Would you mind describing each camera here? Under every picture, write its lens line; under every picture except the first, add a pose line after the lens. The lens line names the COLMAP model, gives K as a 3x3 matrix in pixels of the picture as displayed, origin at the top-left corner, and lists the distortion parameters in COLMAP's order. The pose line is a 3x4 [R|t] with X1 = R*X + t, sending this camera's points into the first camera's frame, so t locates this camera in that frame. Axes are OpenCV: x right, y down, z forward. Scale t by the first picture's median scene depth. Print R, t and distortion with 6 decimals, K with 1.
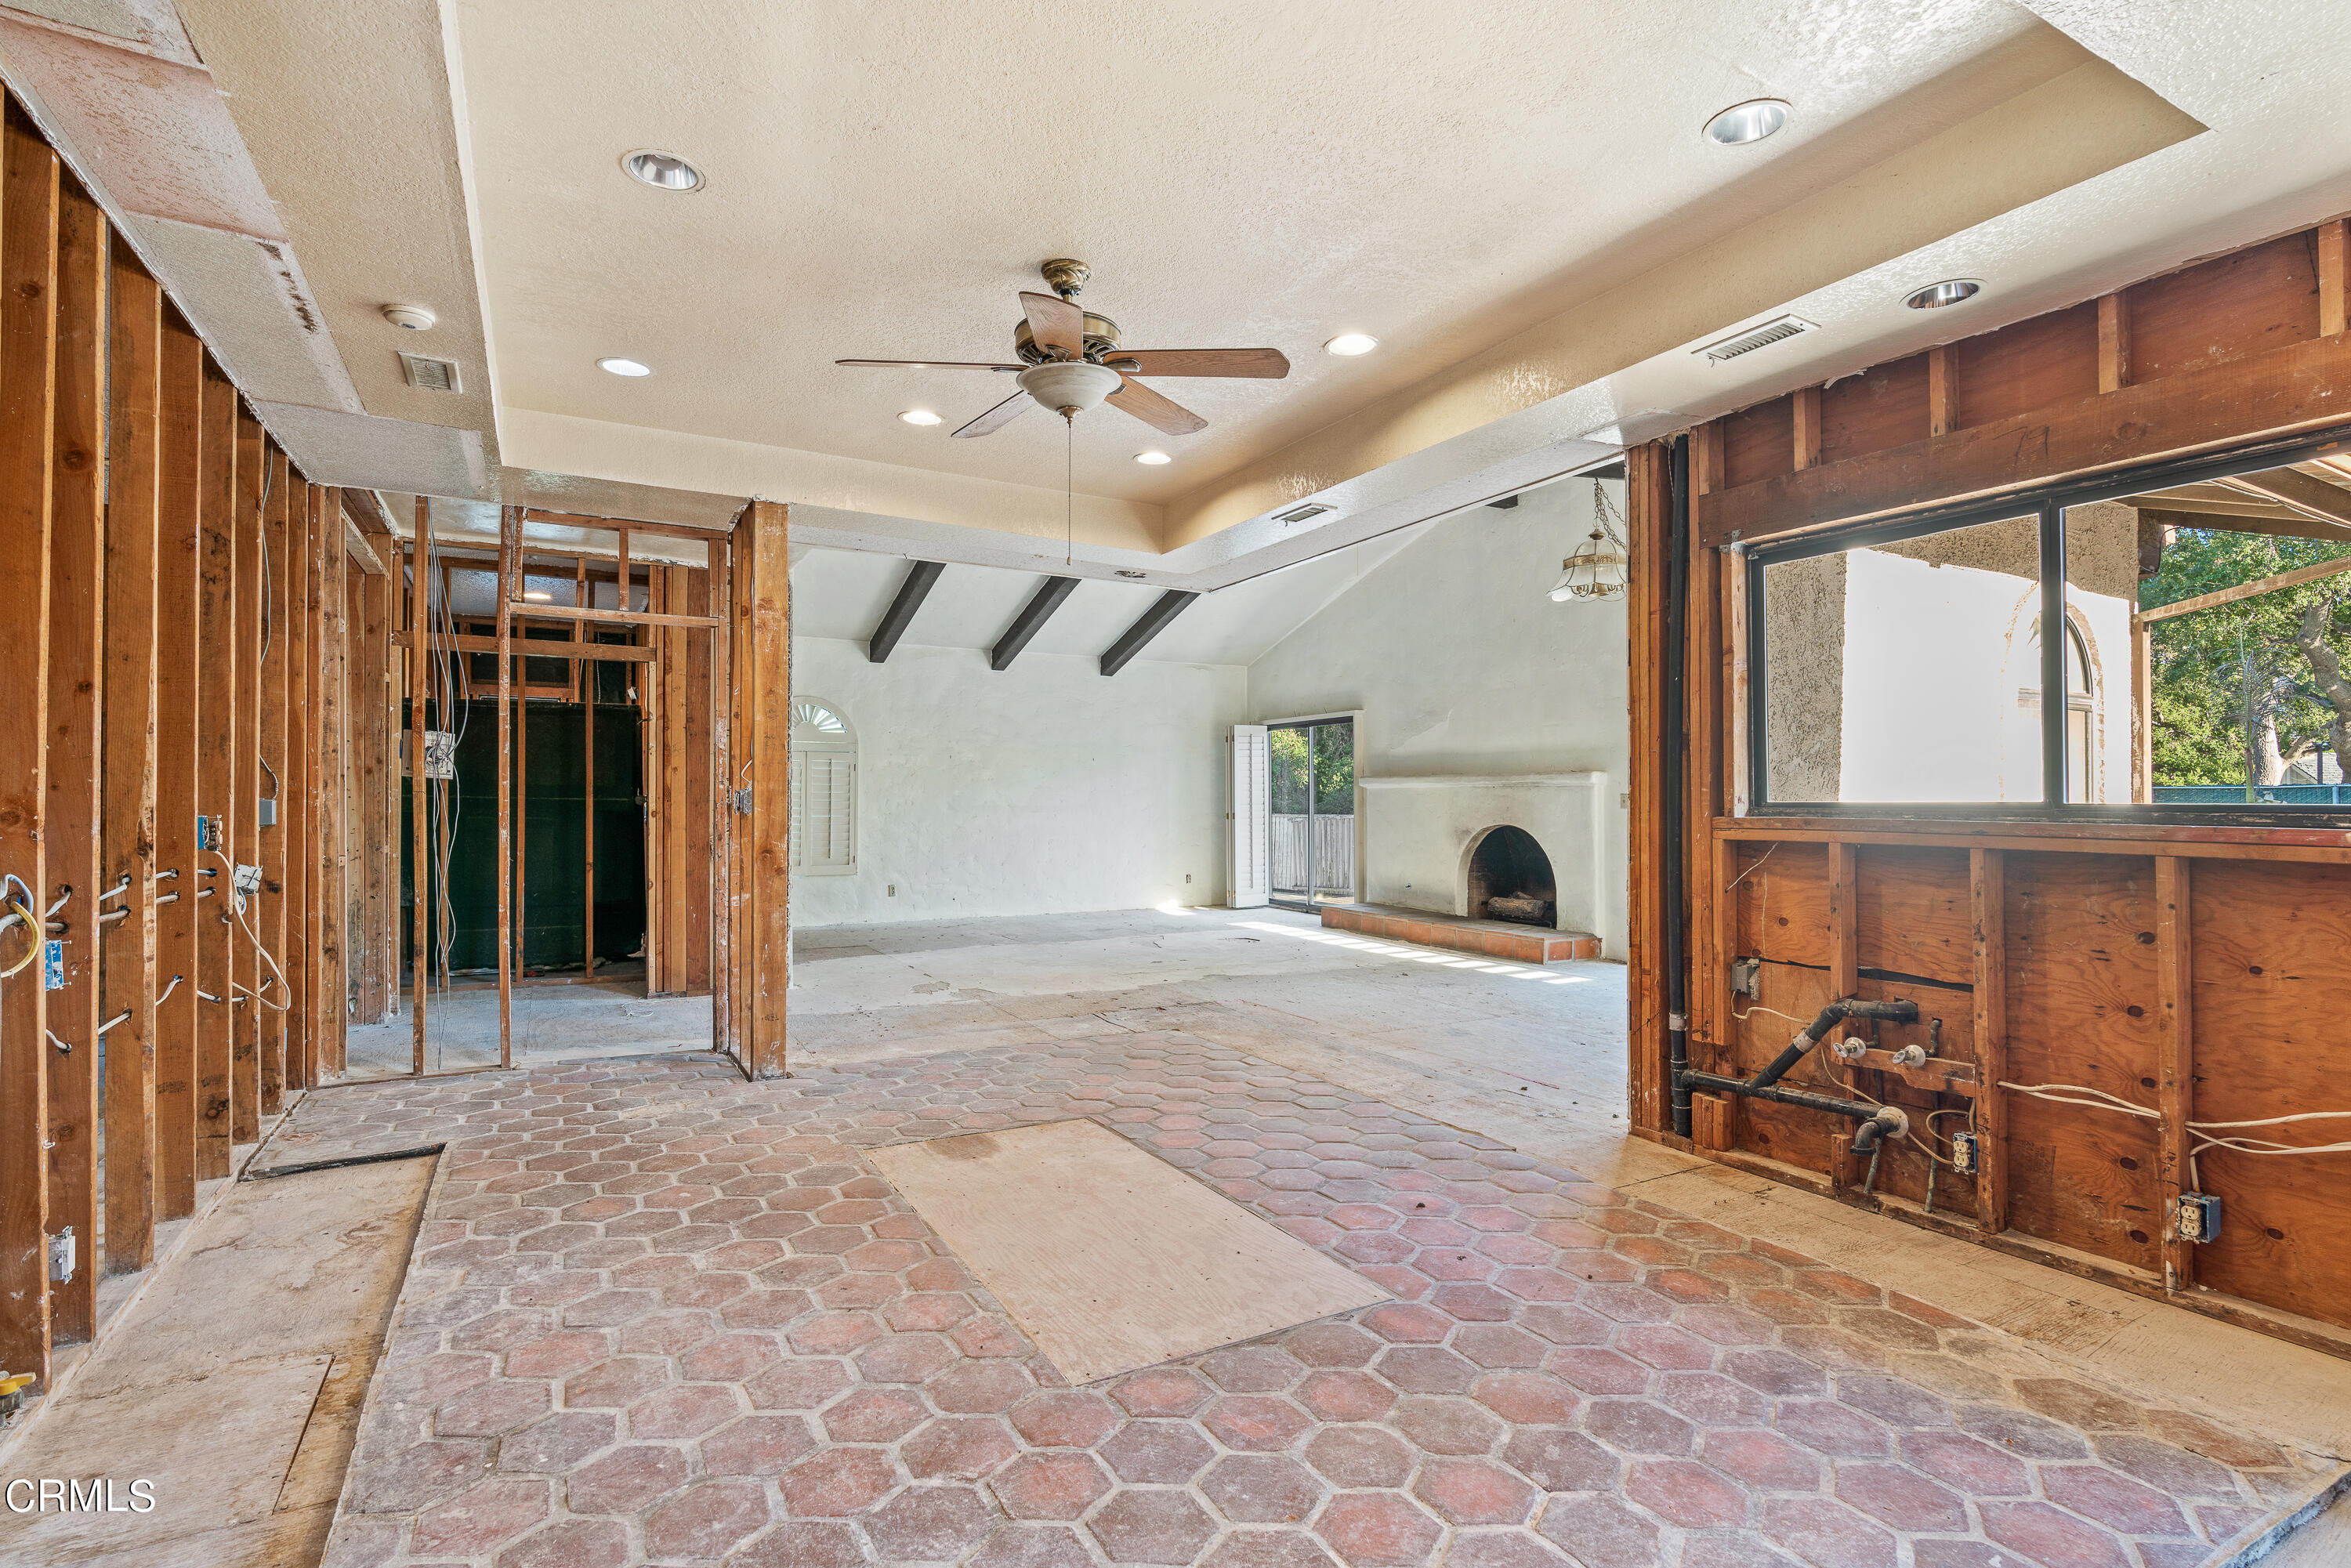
lens RADIAL K [[1167.3, 0, 1201.1], [0, 1167.3, 790.9], [0, 0, 1]] dist [-0.011404, 0.001772]
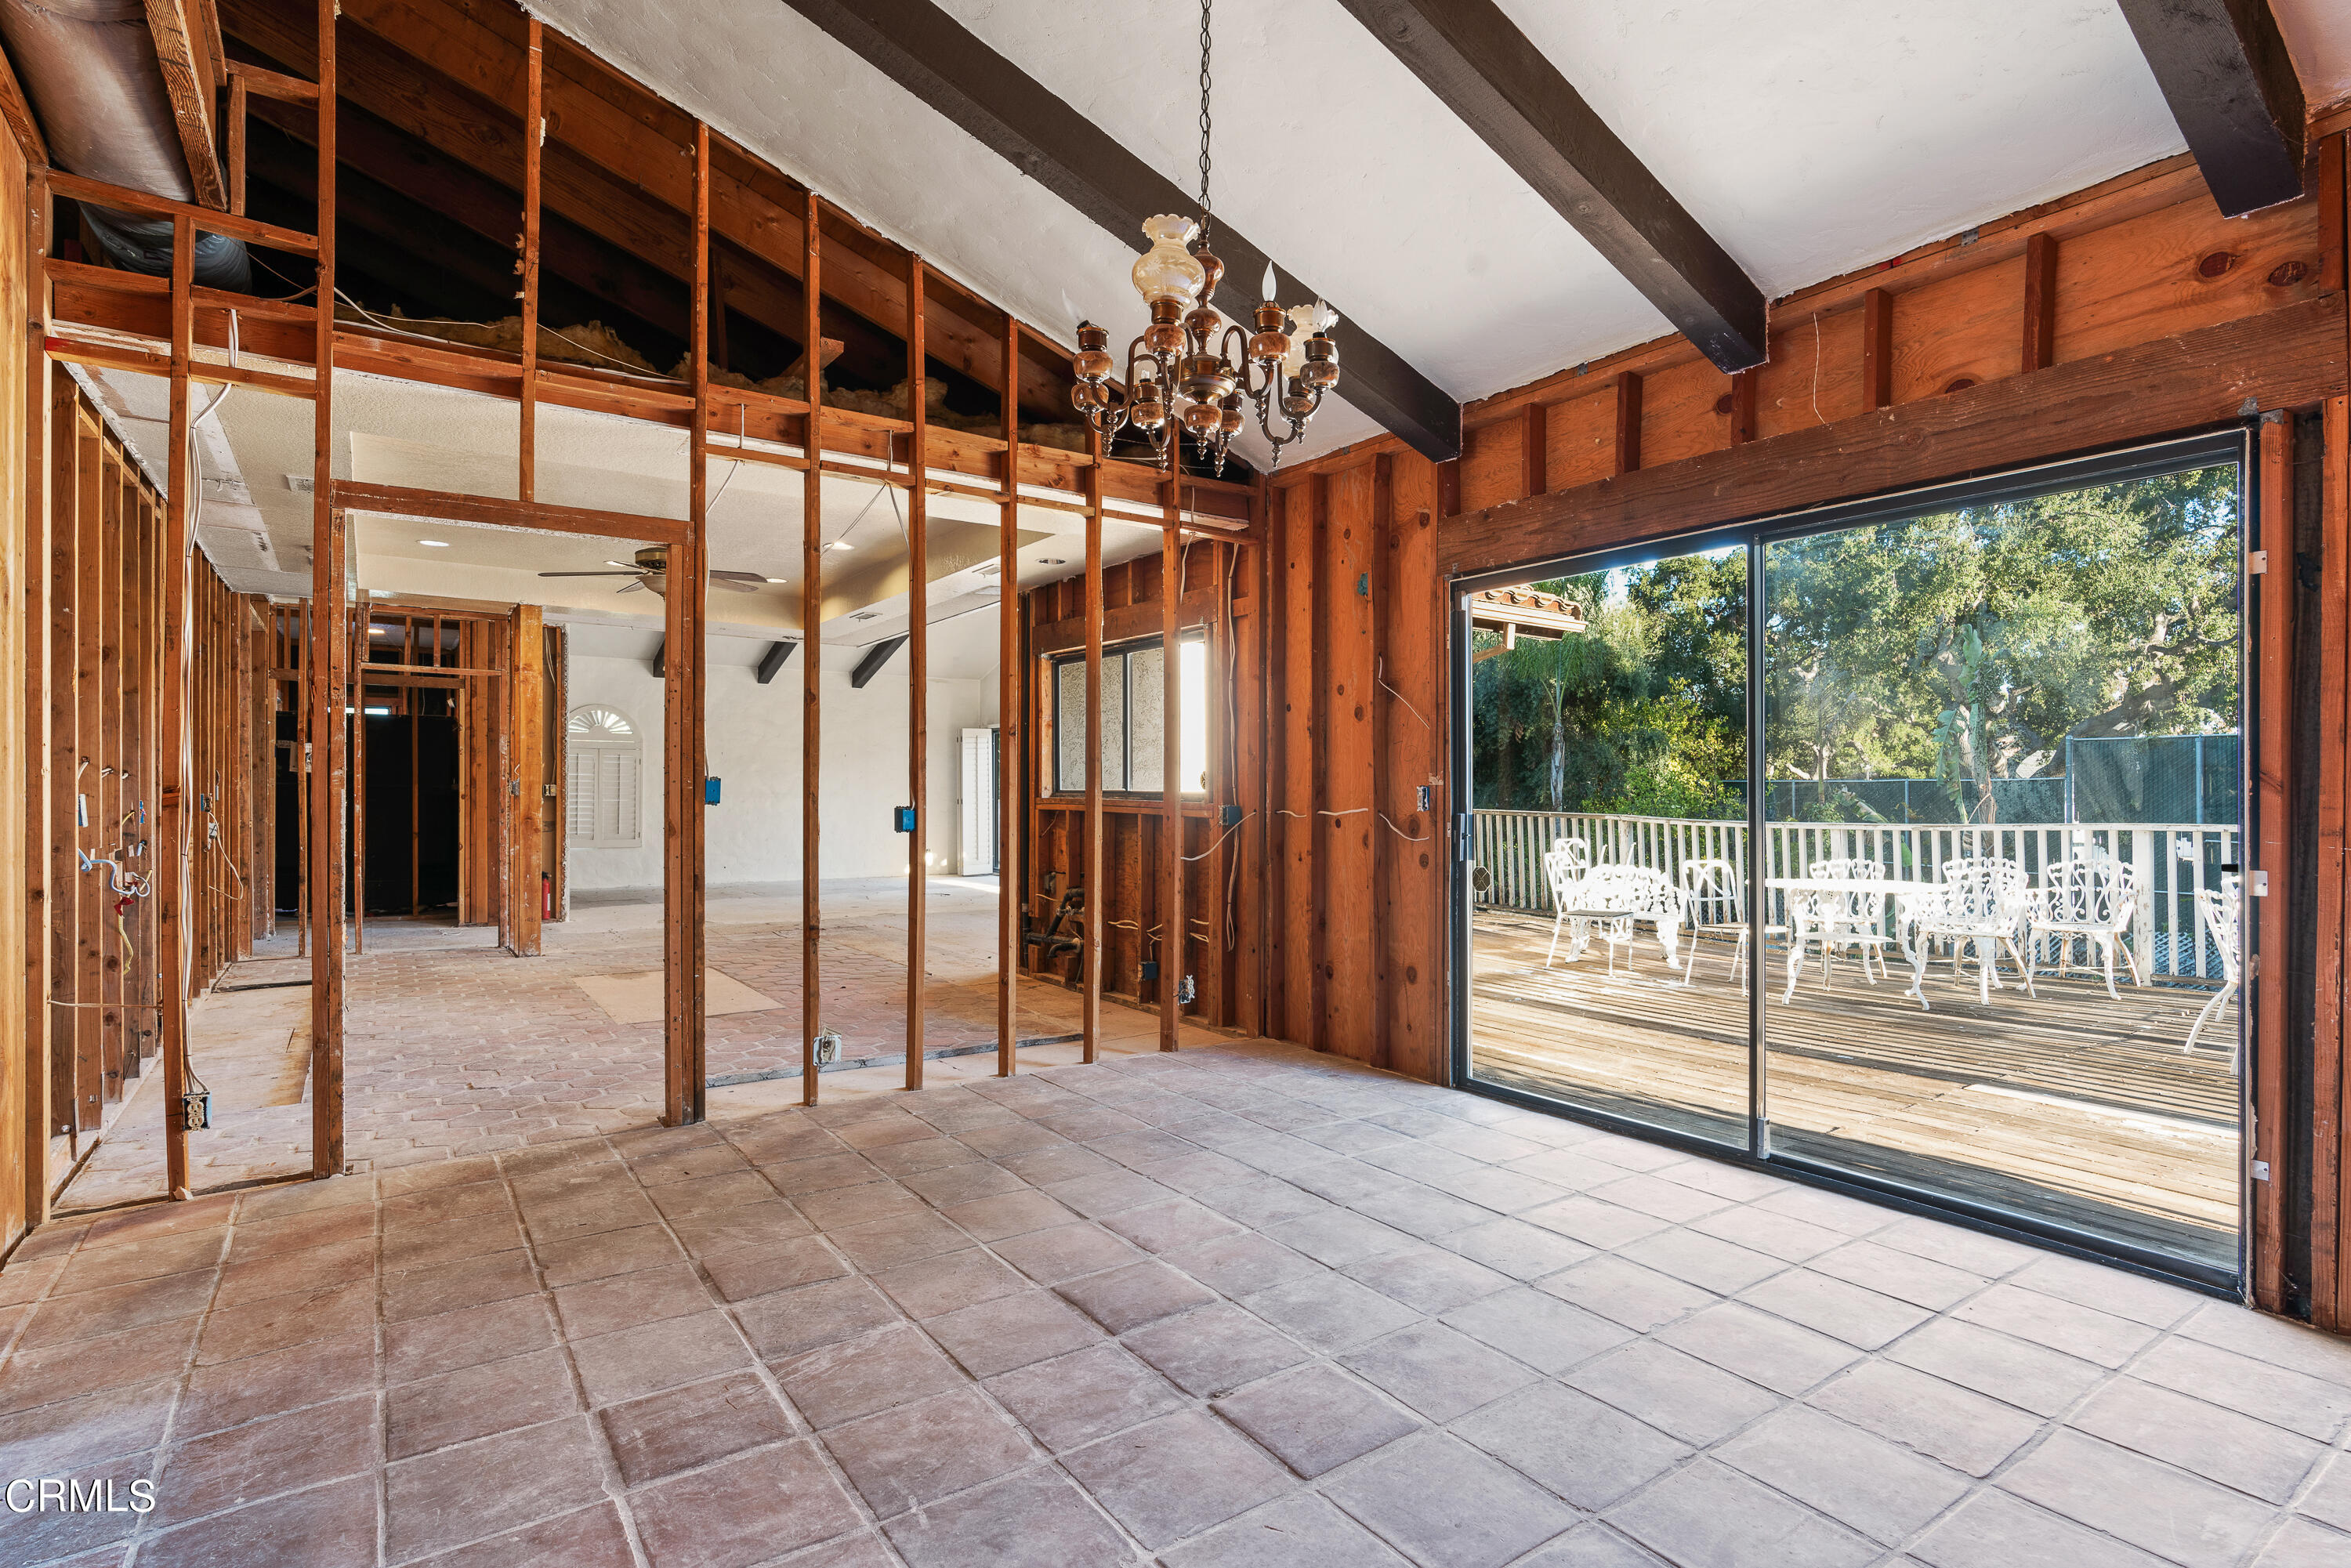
lens RADIAL K [[1167.3, 0, 1176.2], [0, 1167.3, 790.7], [0, 0, 1]] dist [-0.011404, 0.001772]
pose [[0.995629, 0.002315, 0.093368, 0.325413], [-0.003163, 0.999955, 0.008938, -0.004248], [-0.093343, -0.009194, 0.995592, -0.607623]]
